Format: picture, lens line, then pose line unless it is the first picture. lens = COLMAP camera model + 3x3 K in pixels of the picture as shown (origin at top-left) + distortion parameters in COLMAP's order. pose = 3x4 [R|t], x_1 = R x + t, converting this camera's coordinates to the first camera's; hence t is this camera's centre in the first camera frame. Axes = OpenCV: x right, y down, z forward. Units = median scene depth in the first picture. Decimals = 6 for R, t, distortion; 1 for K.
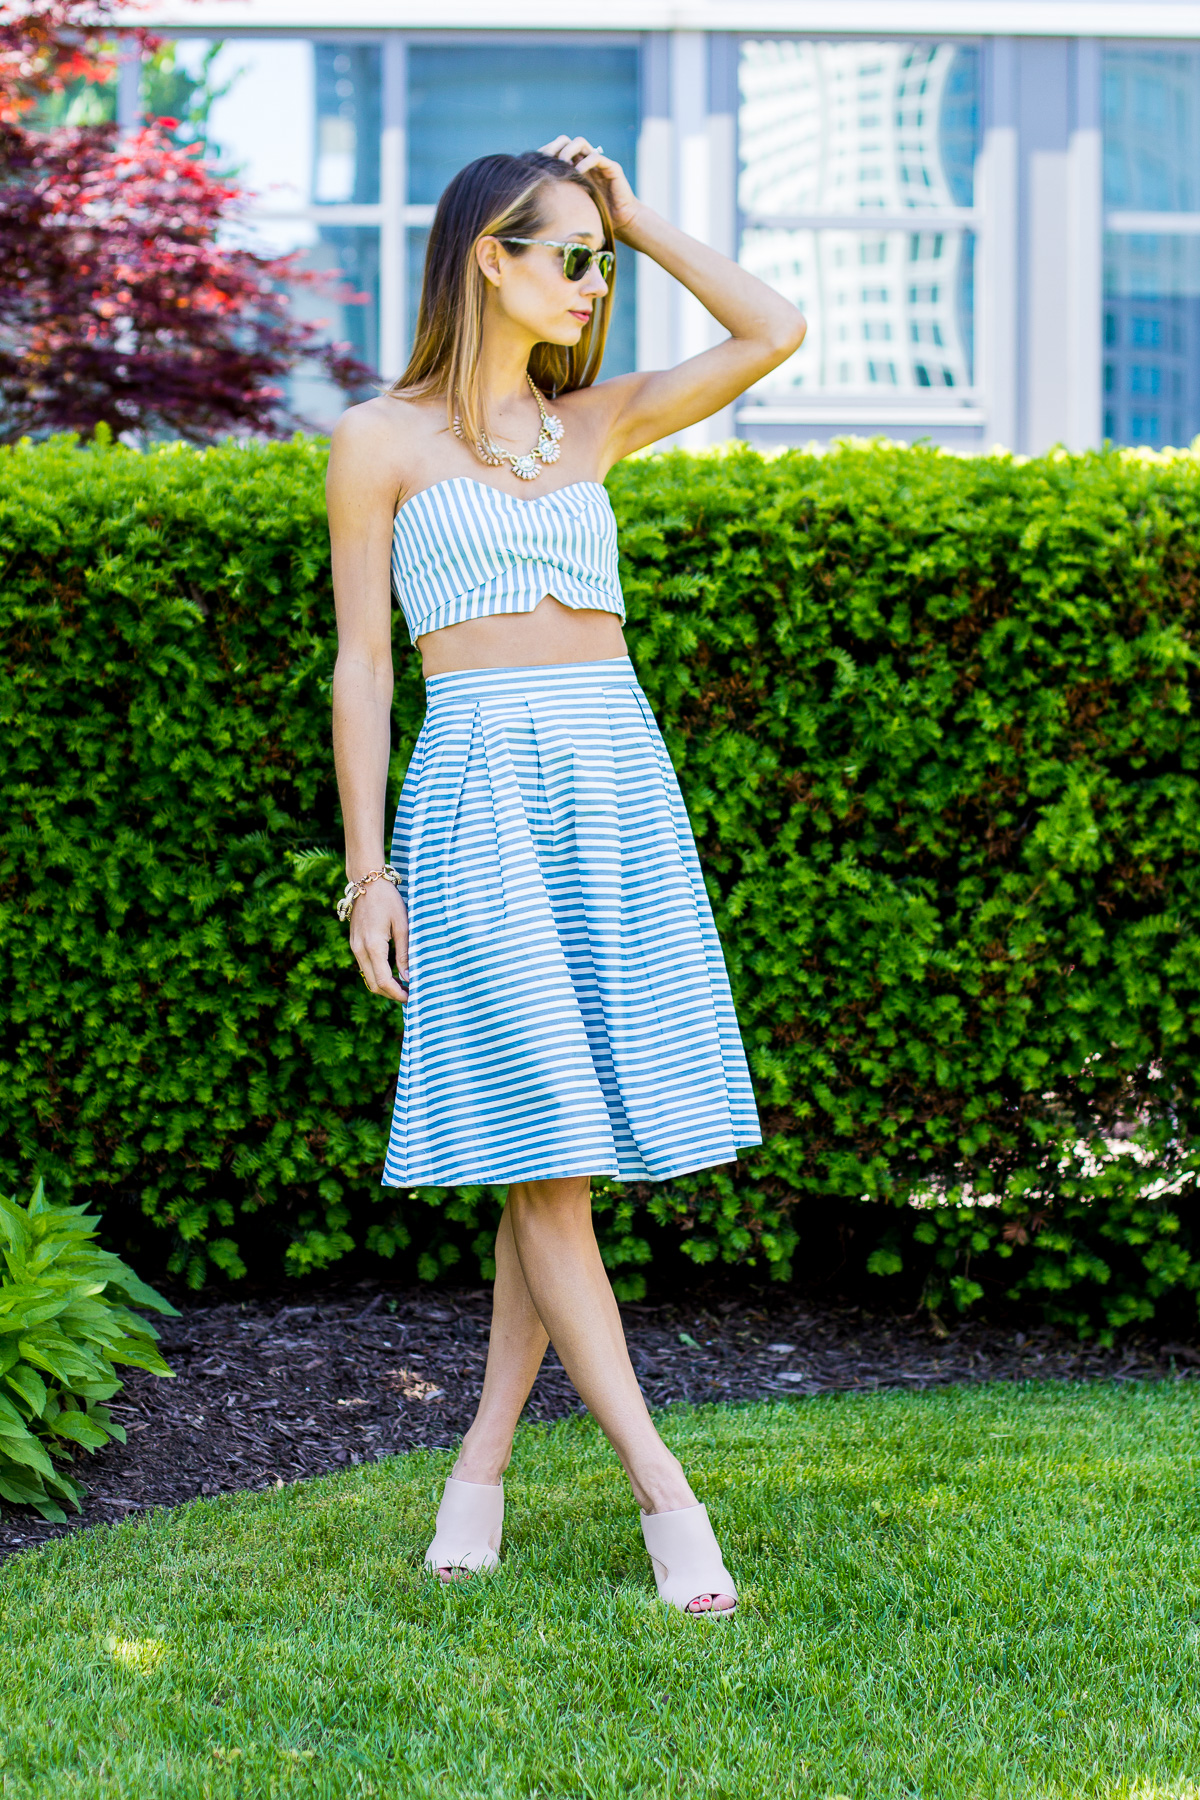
lens RADIAL K [[4164.5, 0, 597.2], [0, 4164.5, 899.6], [0, 0, 1]] dist [-0.129618, 0.000000]
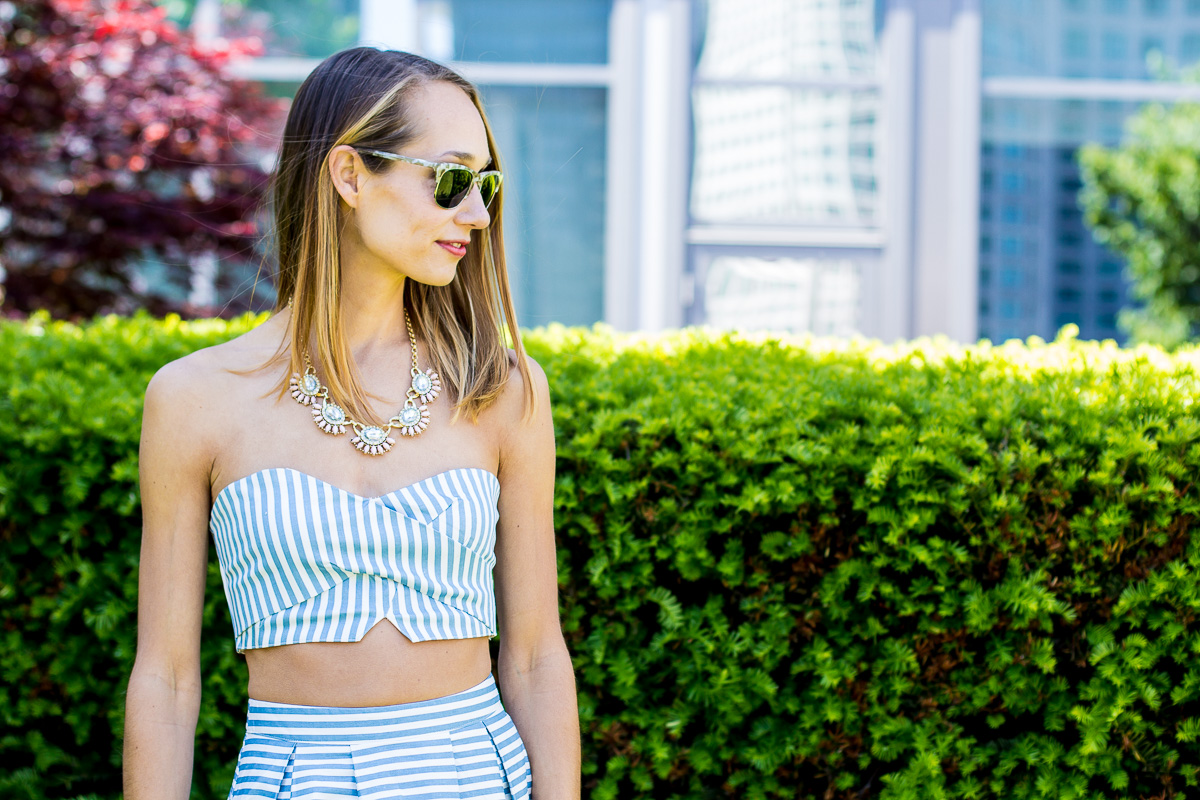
lens RADIAL K [[2776.3, 0, 601.8], [0, 2776.3, 399.8], [0, 0, 1]] dist [-0.129618, 0.000000]
pose [[0.999729, 0.018021, -0.014757, 0.053235], [-0.018640, 0.998903, -0.042949, -0.075341], [0.013967, 0.043213, 0.998968, 0.403667]]
